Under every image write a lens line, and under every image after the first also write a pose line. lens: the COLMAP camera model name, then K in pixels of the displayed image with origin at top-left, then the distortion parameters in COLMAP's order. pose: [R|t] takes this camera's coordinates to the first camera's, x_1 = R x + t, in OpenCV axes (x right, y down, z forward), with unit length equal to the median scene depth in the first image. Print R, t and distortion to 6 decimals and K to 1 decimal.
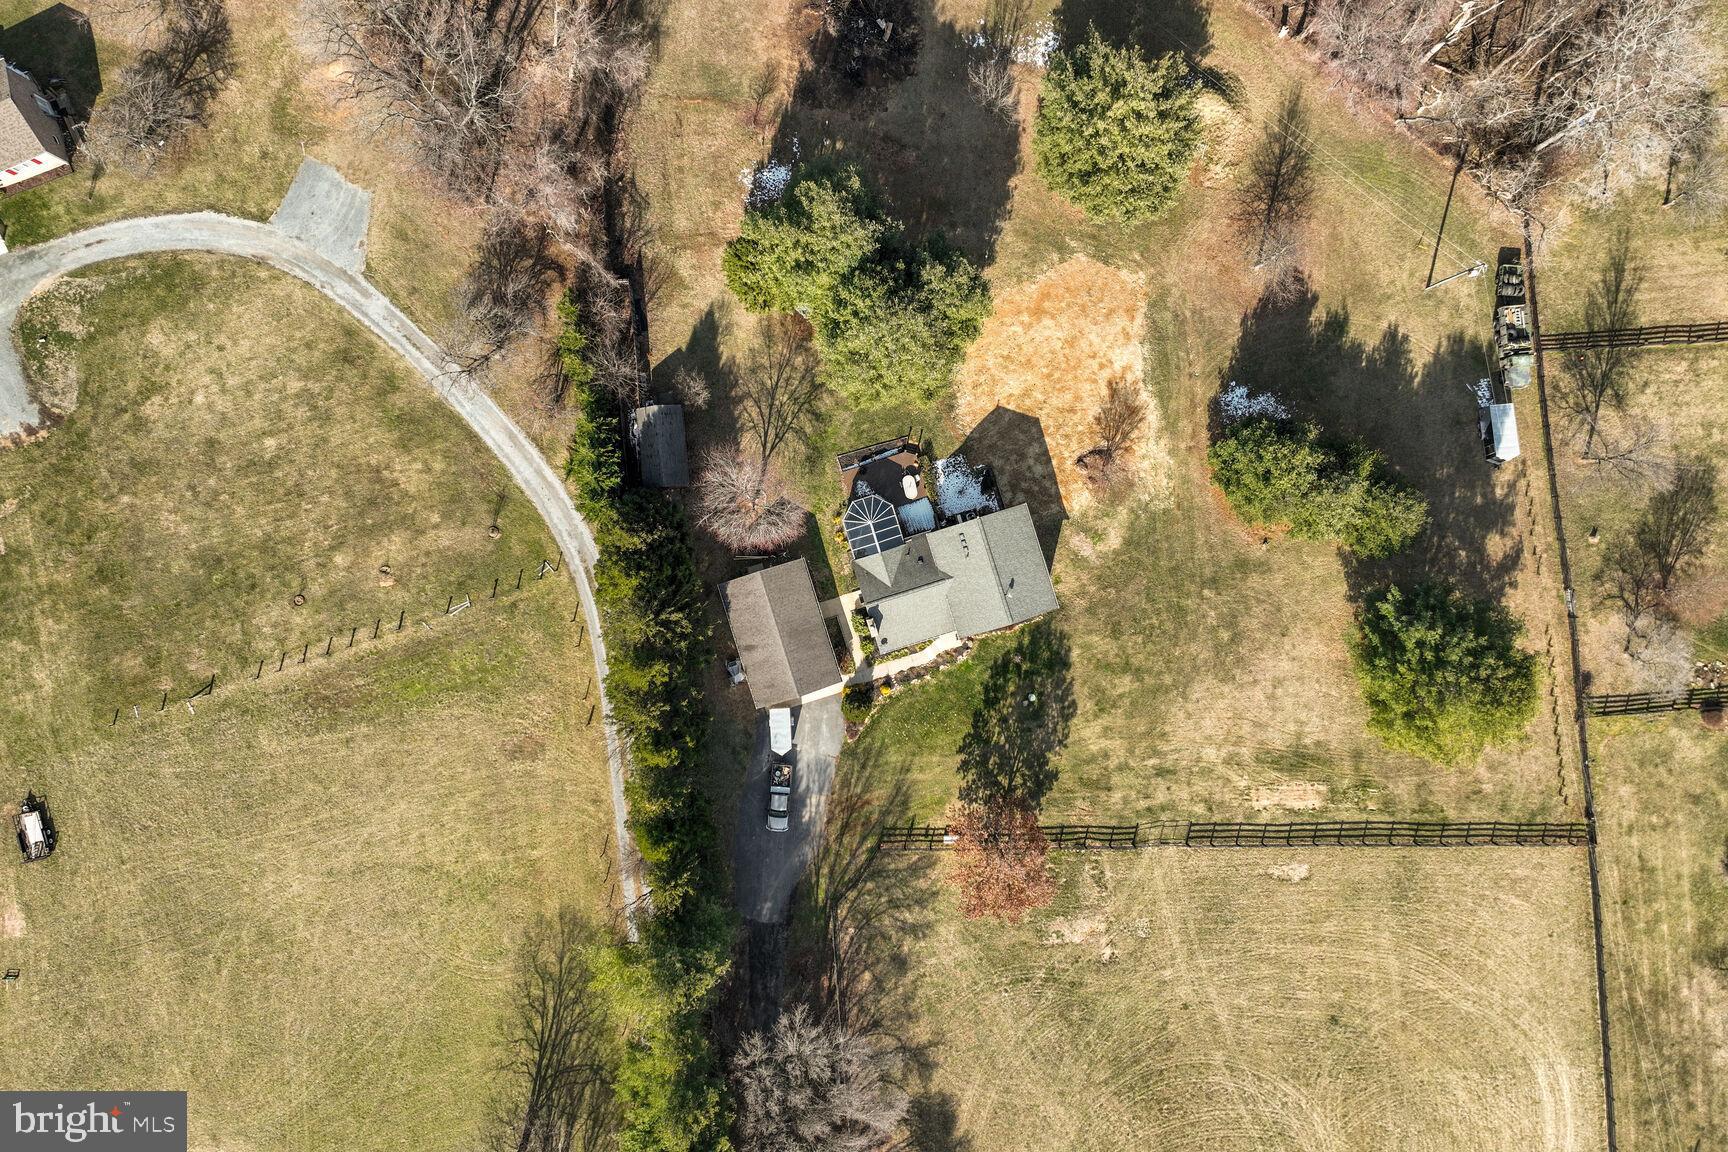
lens RADIAL K [[1216.8, 0, 872.1], [0, 1216.8, 578.0], [0, 0, 1]] dist [-0.001395, 0.017883]
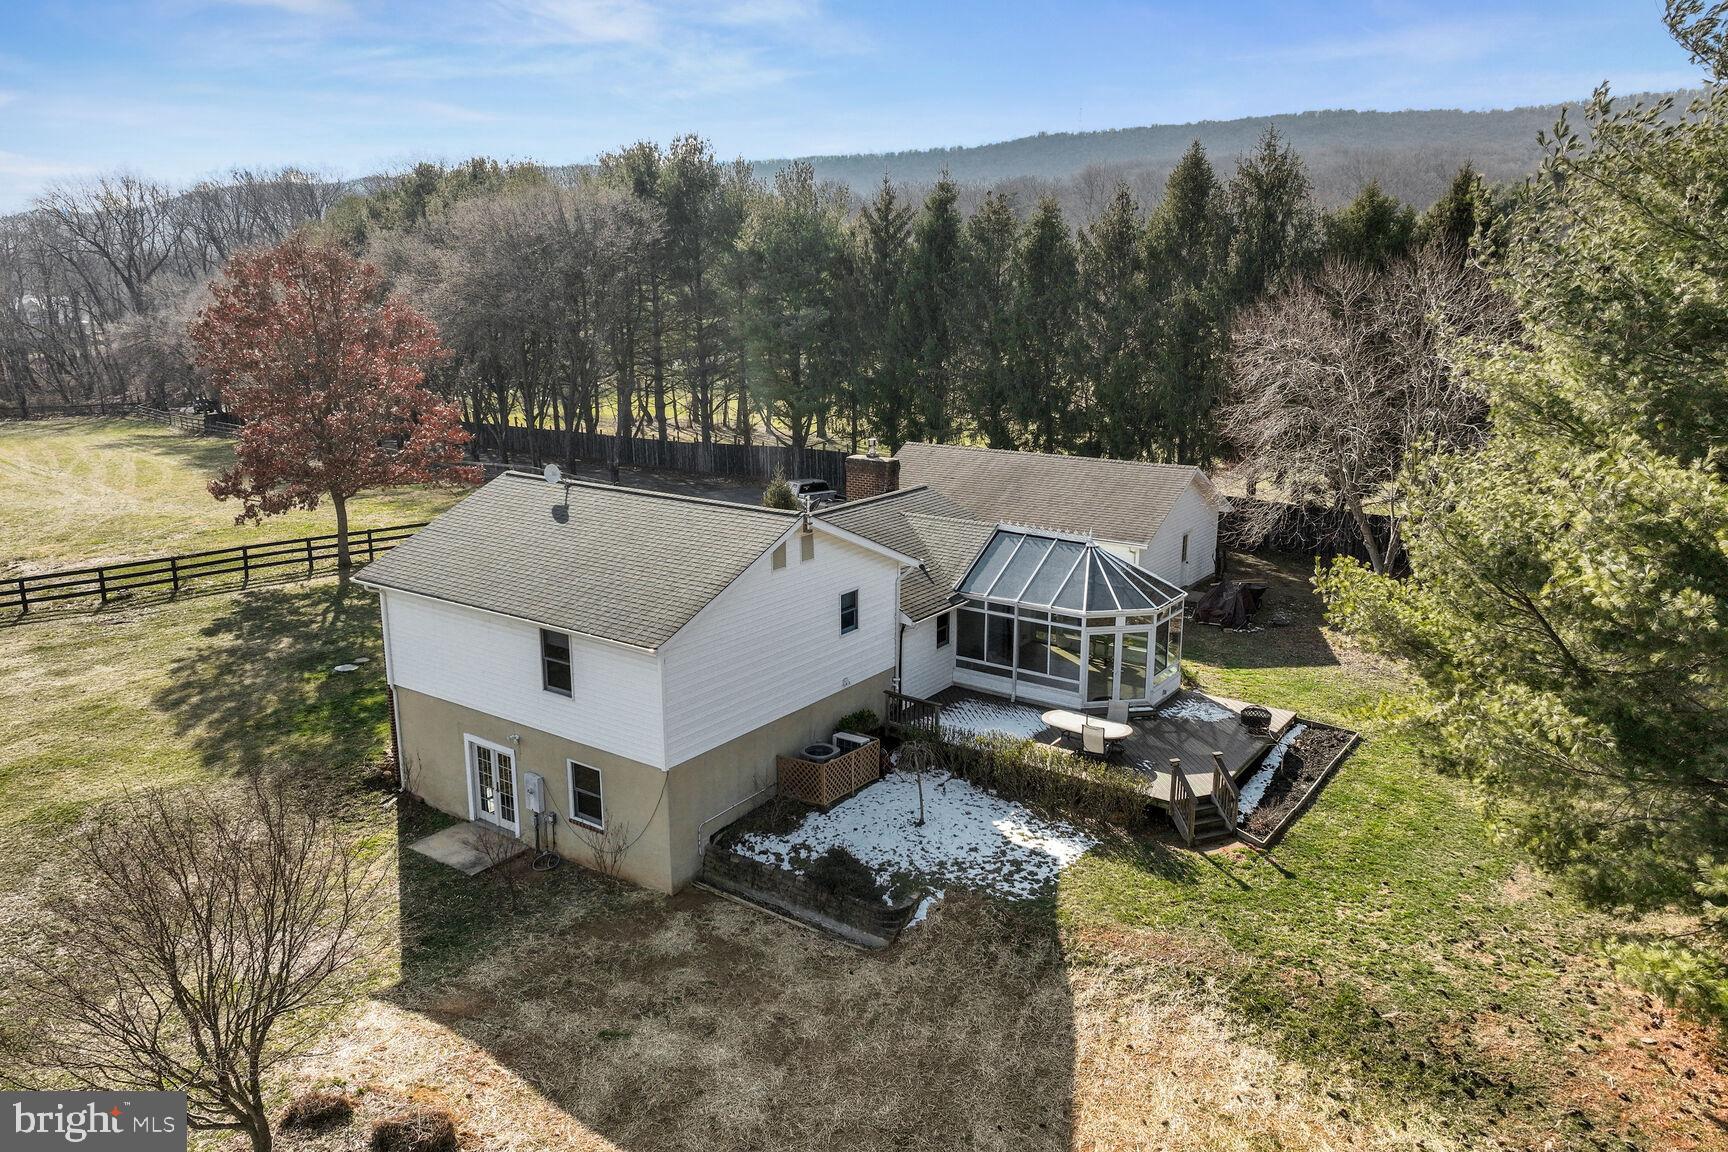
lens RADIAL K [[1216.8, 0, 857.2], [0, 1216.8, 563.8], [0, 0, 1]] dist [-0.001395, 0.017883]
pose [[-0.800721, 0.131256, -0.584481, 0.210410], [-0.598963, -0.190774, 0.777720, -0.234077], [-0.009423, 0.972819, 0.231374, 0.900887]]
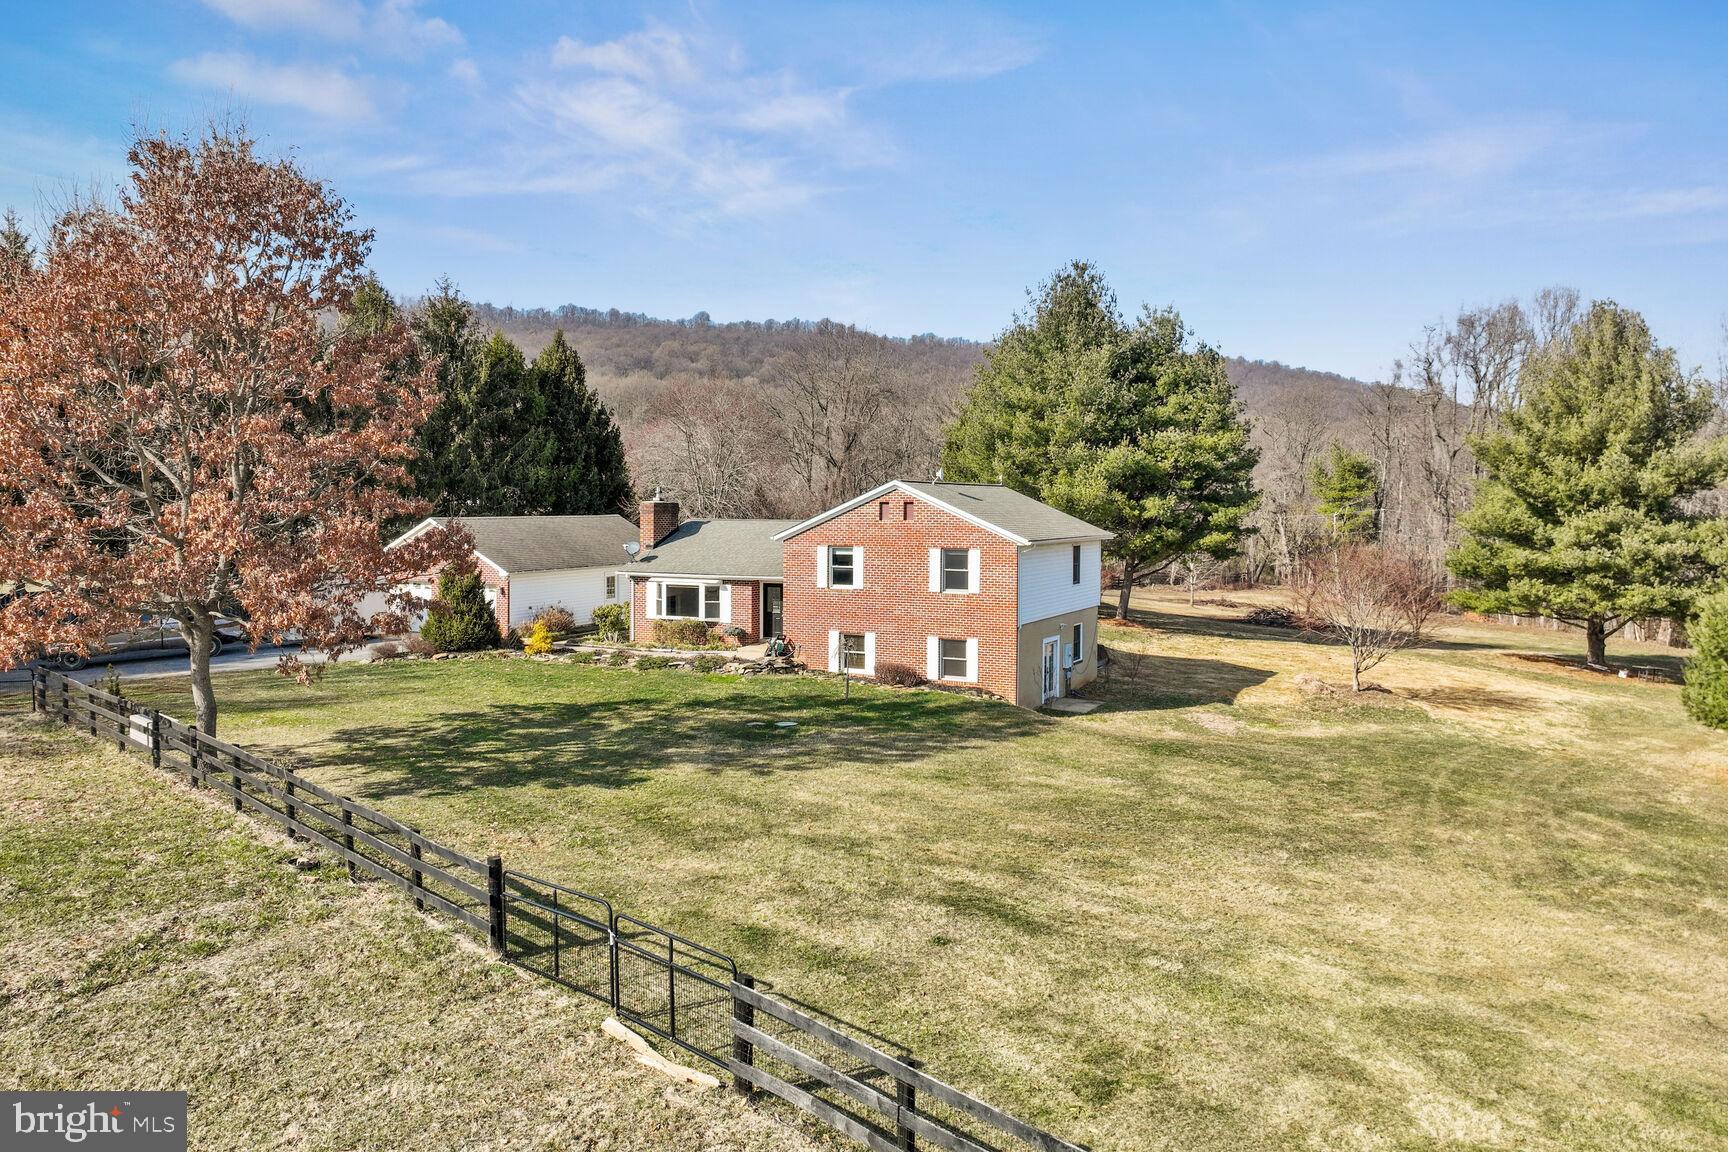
lens RADIAL K [[1216.8, 0, 862.5], [0, 1216.8, 577.3], [0, 0, 1]] dist [-0.001395, 0.017883]
pose [[0.714982, 0.040346, -0.697978, 0.345356], [-0.699104, 0.030792, -0.714356, 0.291626], [-0.007329, 0.998711, 0.050222, 0.956206]]
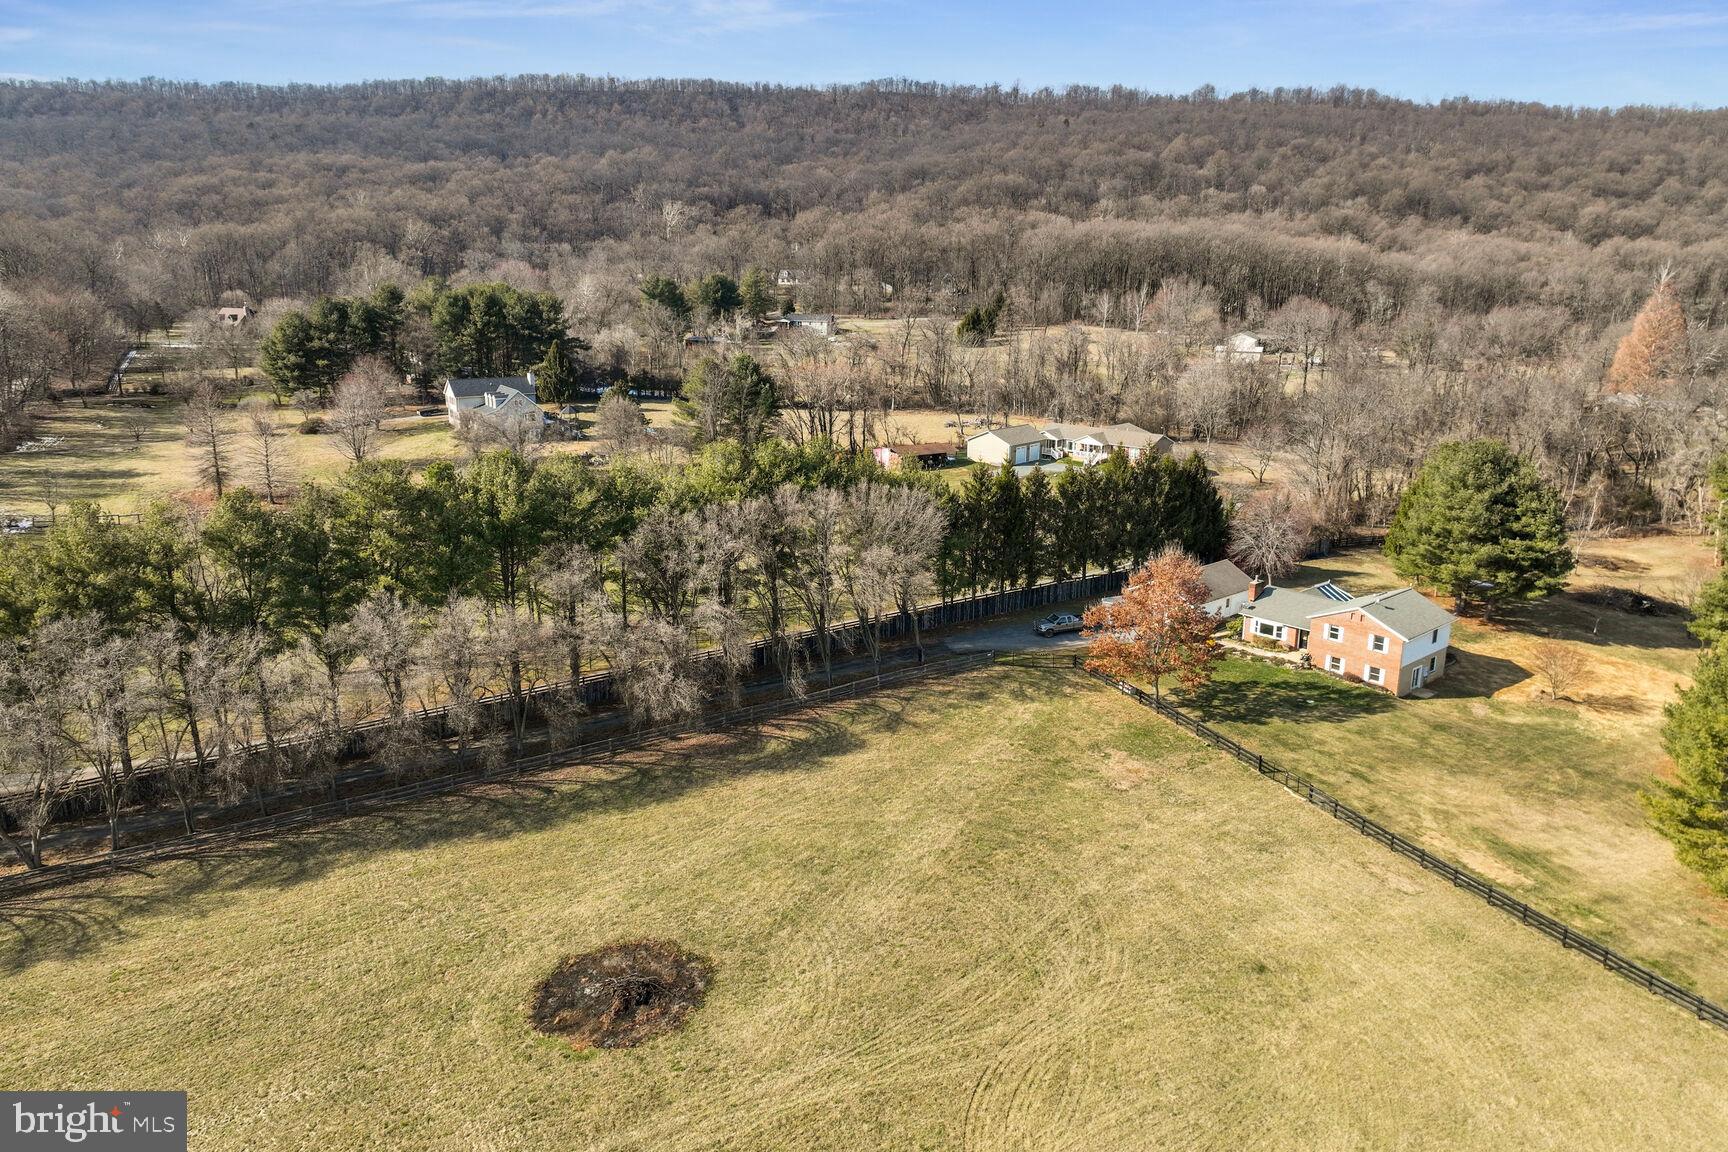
lens RADIAL K [[1216.8, 0, 863.5], [0, 1216.8, 566.4], [0, 0, 1]] dist [-0.001395, 0.017883]
pose [[0.404836, 0.225523, -0.886142, 0.778667], [-0.914326, 0.088412, -0.395211, 0.753056], [-0.010784, 0.970218, 0.241994, 0.692024]]
